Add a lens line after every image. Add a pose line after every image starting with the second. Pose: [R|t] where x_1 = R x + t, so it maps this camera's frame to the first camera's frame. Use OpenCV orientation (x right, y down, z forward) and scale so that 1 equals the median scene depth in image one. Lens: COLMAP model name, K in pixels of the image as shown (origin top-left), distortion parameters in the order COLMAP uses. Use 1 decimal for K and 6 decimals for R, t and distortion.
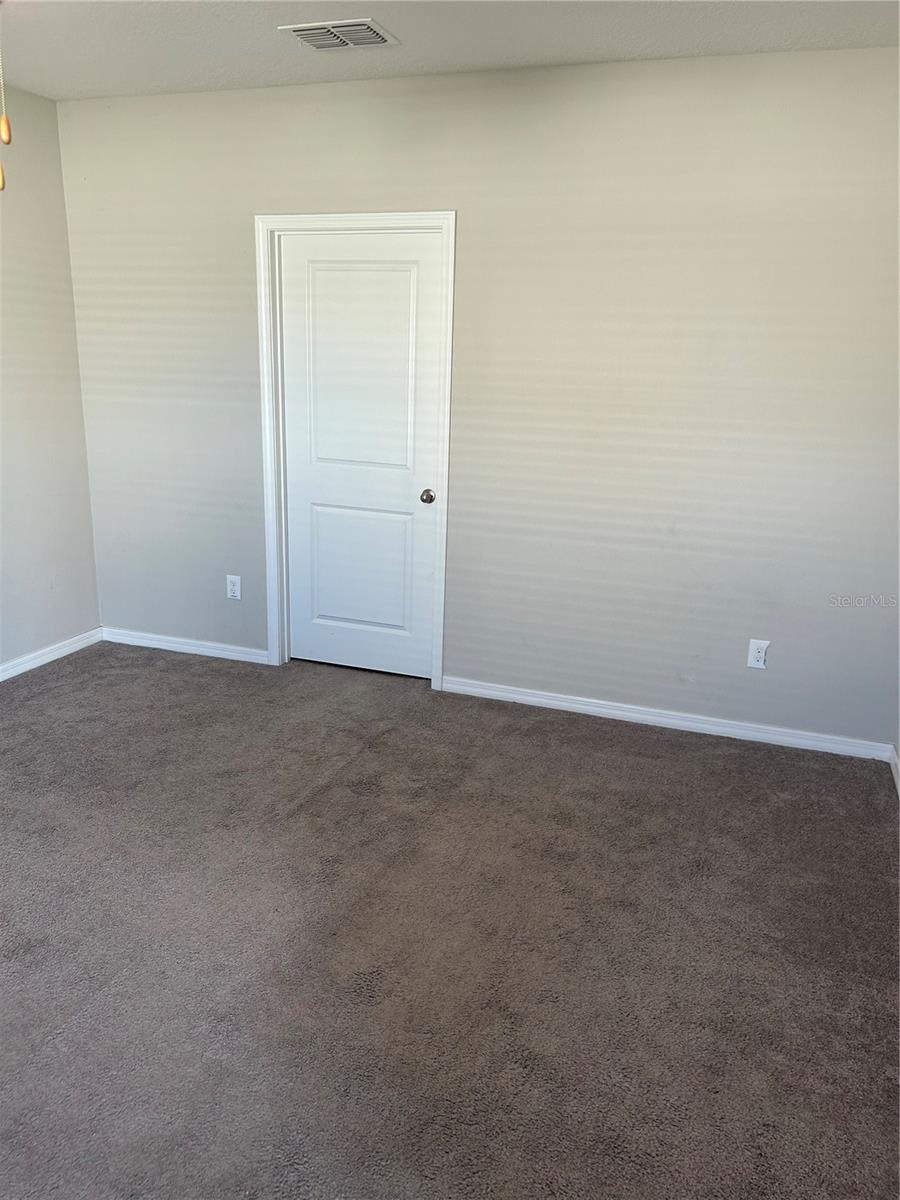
lens RADIAL K [[904.3, 0, 439.8], [0, 904.3, 605.3], [0, 0, 1]] dist [0.033734, -0.028687]
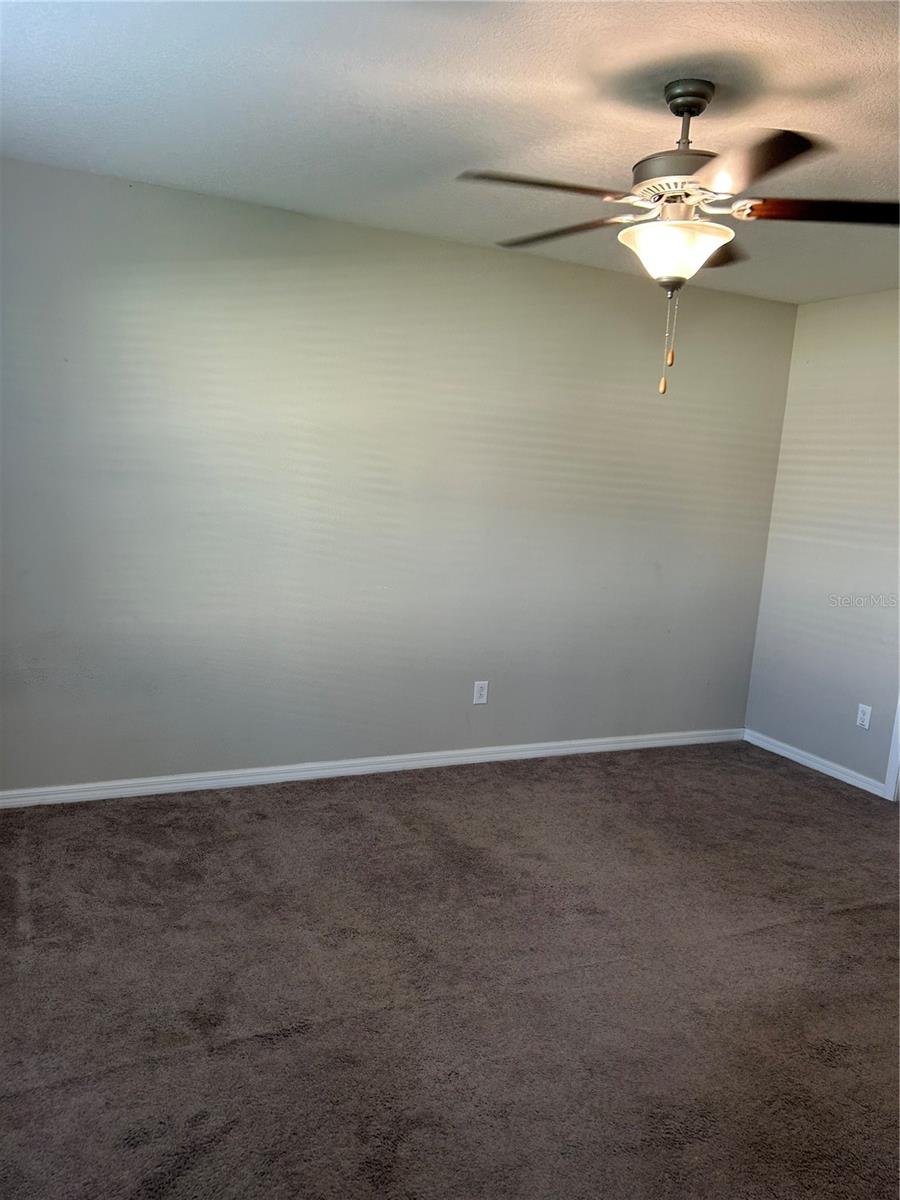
lens RADIAL K [[904.3, 0, 451.9], [0, 904.3, 597.8], [0, 0, 1]] dist [0.033734, -0.028687]
pose [[0.710821, 0.127119, -0.691791, 0.189424], [-0.240814, 0.968076, -0.069550, 0.045146], [0.660865, 0.216030, 0.718741, -0.147867]]
